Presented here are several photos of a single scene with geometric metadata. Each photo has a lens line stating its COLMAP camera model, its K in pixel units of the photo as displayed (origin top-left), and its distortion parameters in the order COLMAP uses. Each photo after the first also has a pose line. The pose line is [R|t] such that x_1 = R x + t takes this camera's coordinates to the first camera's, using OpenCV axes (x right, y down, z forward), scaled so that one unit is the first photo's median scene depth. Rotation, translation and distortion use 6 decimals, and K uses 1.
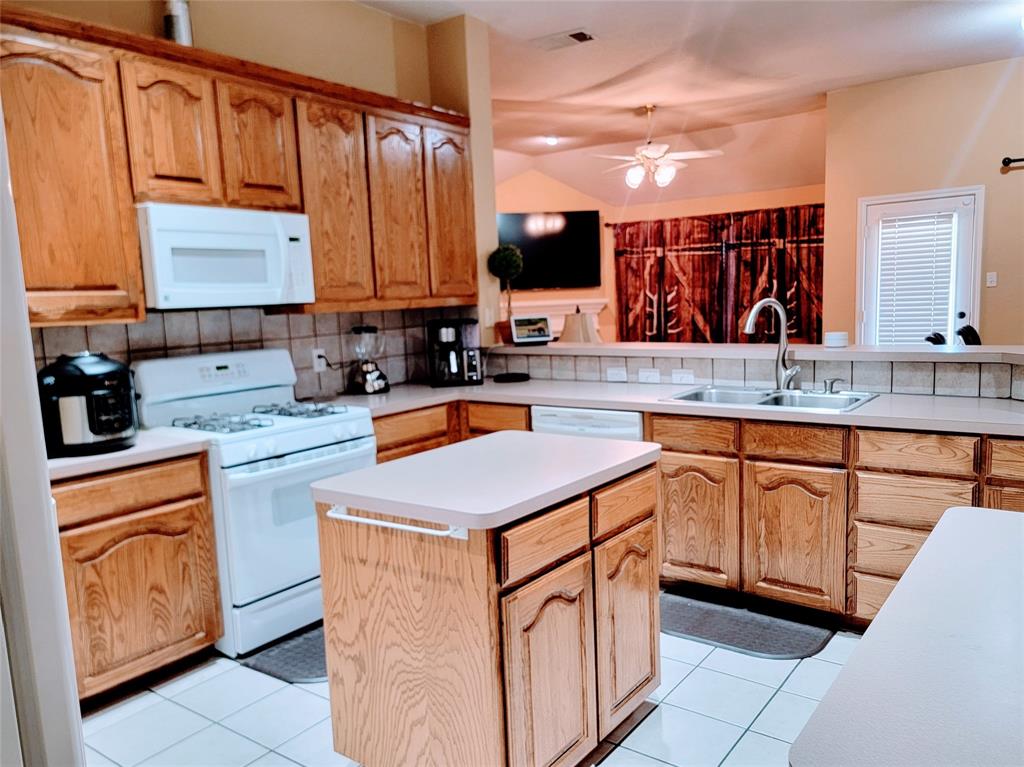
lens RADIAL K [[760.4, 0, 529.1], [0, 760.4, 404.5], [0, 0, 1]] dist [0.087728, -0.080512]
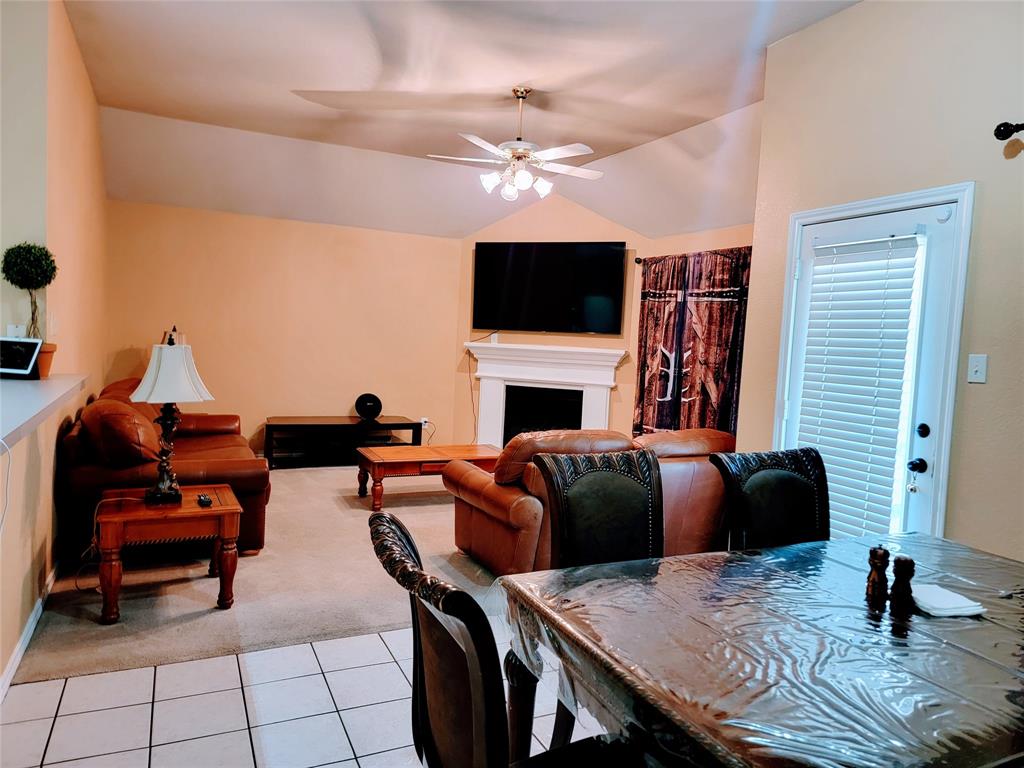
lens RADIAL K [[709.8, 0, 534.6], [0, 709.8, 394.8], [0, 0, 1]] dist [0.052725, -0.008023]
pose [[0.877793, 0.120493, -0.463639, 0.804717], [-0.150291, 0.988253, -0.027708, -0.125433], [0.454854, 0.094003, 0.885591, 0.652042]]
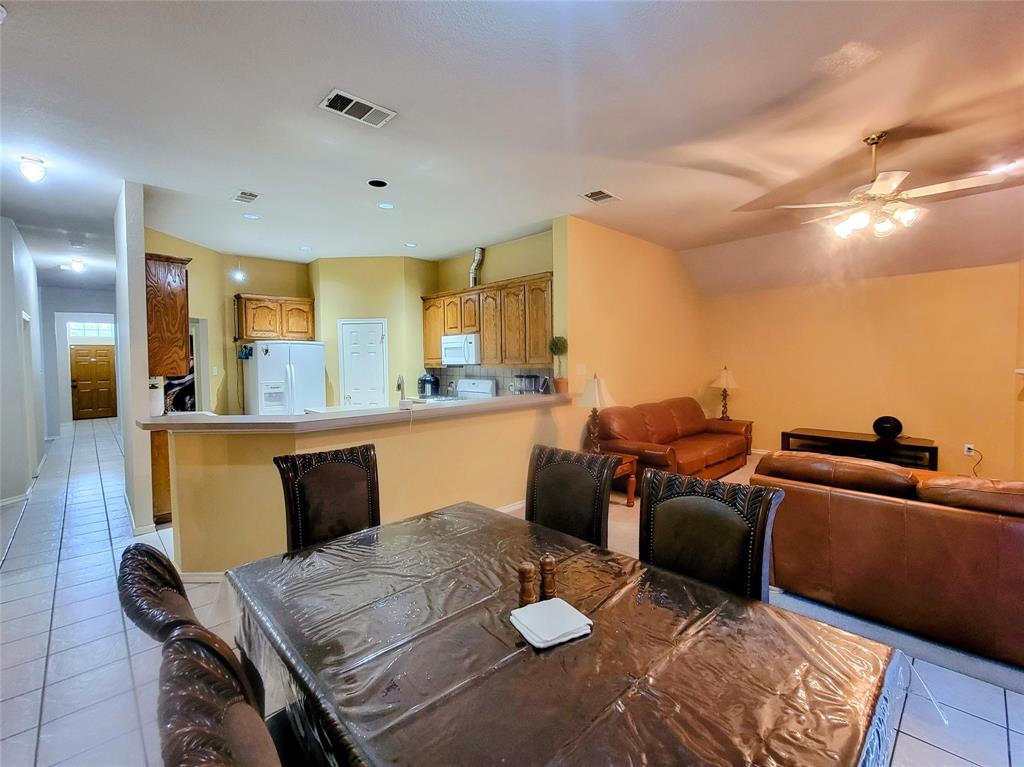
lens RADIAL K [[450.7, 0, 510.5], [0, 450.7, 380.8], [0, 0, 1]] dist [-0.001548, -0.001252]
pose [[-0.181337, 0.091894, -0.979118, 1.076260], [-0.123665, 0.985591, 0.115405, -0.228376], [0.975615, 0.142010, -0.167360, 1.151787]]
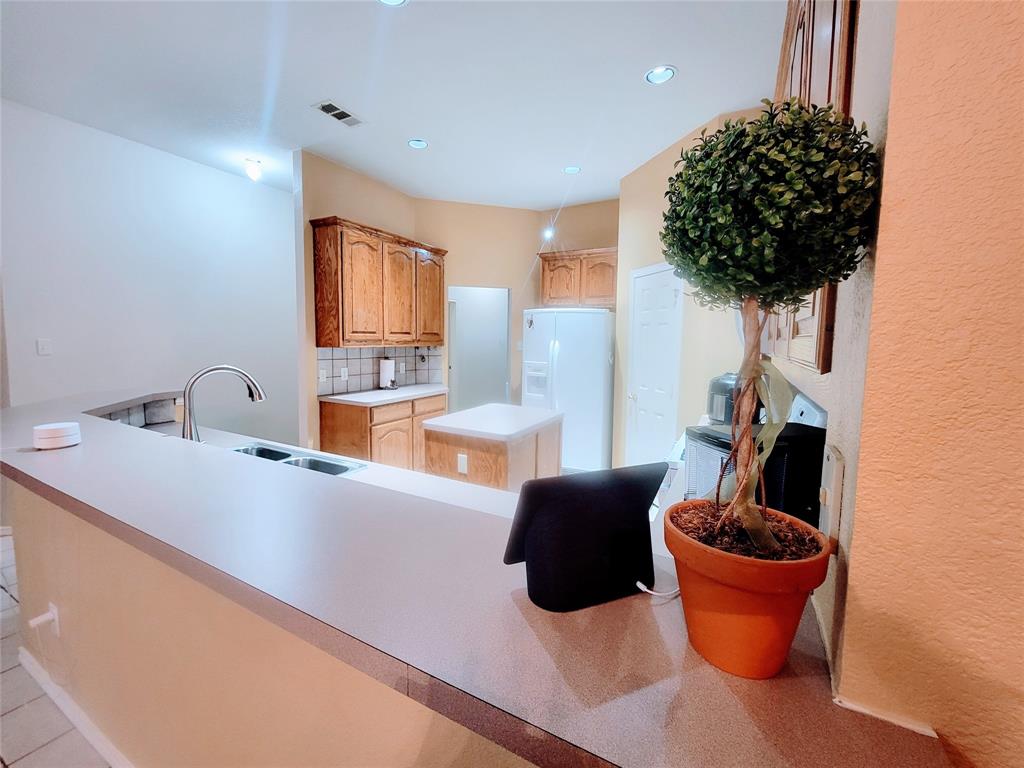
lens RADIAL K [[418.7, 0, 503.8], [0, 418.7, 375.6], [0, 0, 1]] dist [-0.001334, 0.000032]
pose [[-0.994311, 0.036649, -0.100016, 0.037612], [0.012322, 0.972218, 0.233755, -0.179559], [0.105804, 0.231192, -0.967138, 1.170188]]
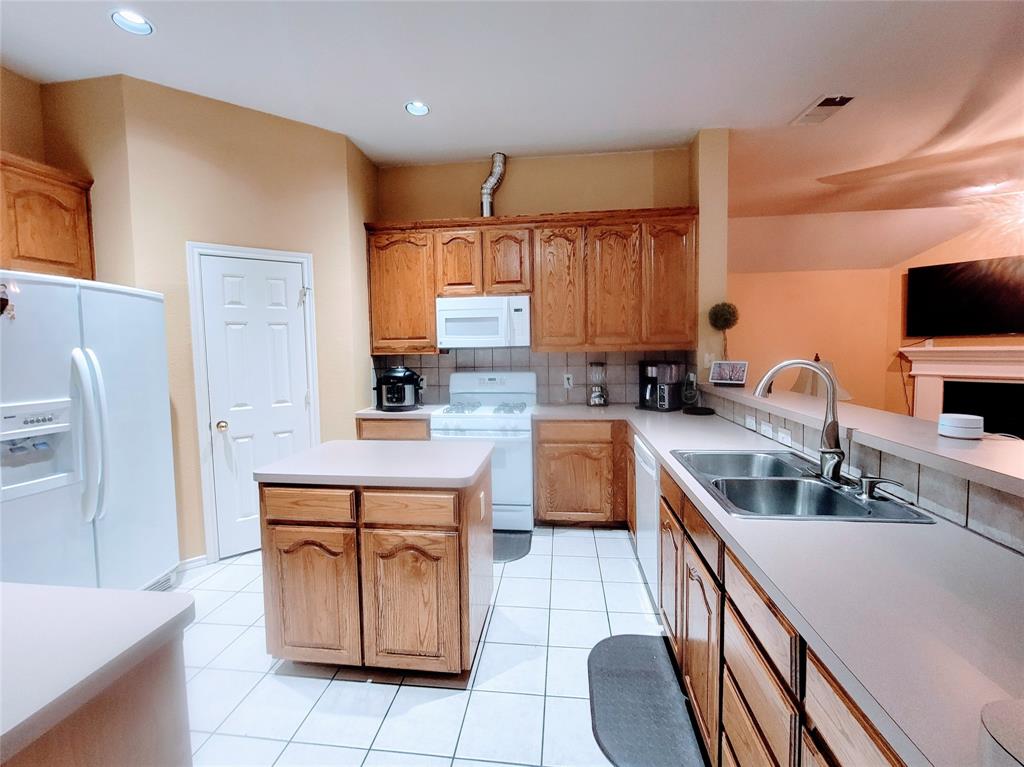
lens RADIAL K [[450.7, 0, 518.4], [0, 450.7, 374.9], [0, 0, 1]] dist [-0.001548, -0.001252]
pose [[0.494525, 0.087362, -0.864762, 0.463506], [-0.129281, 0.991262, 0.026211, -0.076584], [0.859495, 0.098835, 0.501497, 0.400702]]
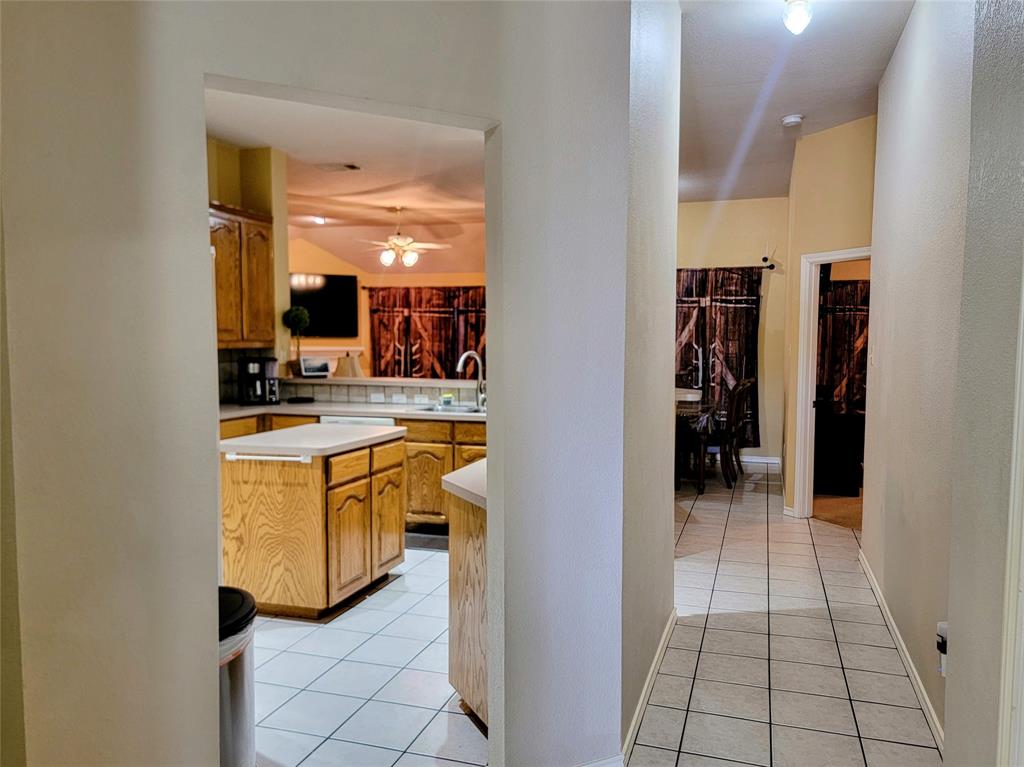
lens RADIAL K [[760.4, 0, 516.9], [0, 760.4, 390.4], [0, 0, 1]] dist [0.087728, -0.080512]
pose [[0.950875, 0.021694, 0.308815, -0.082243], [0.004203, 0.996545, -0.082950, 0.067129], [-0.309547, 0.080173, 0.947498, -0.474049]]
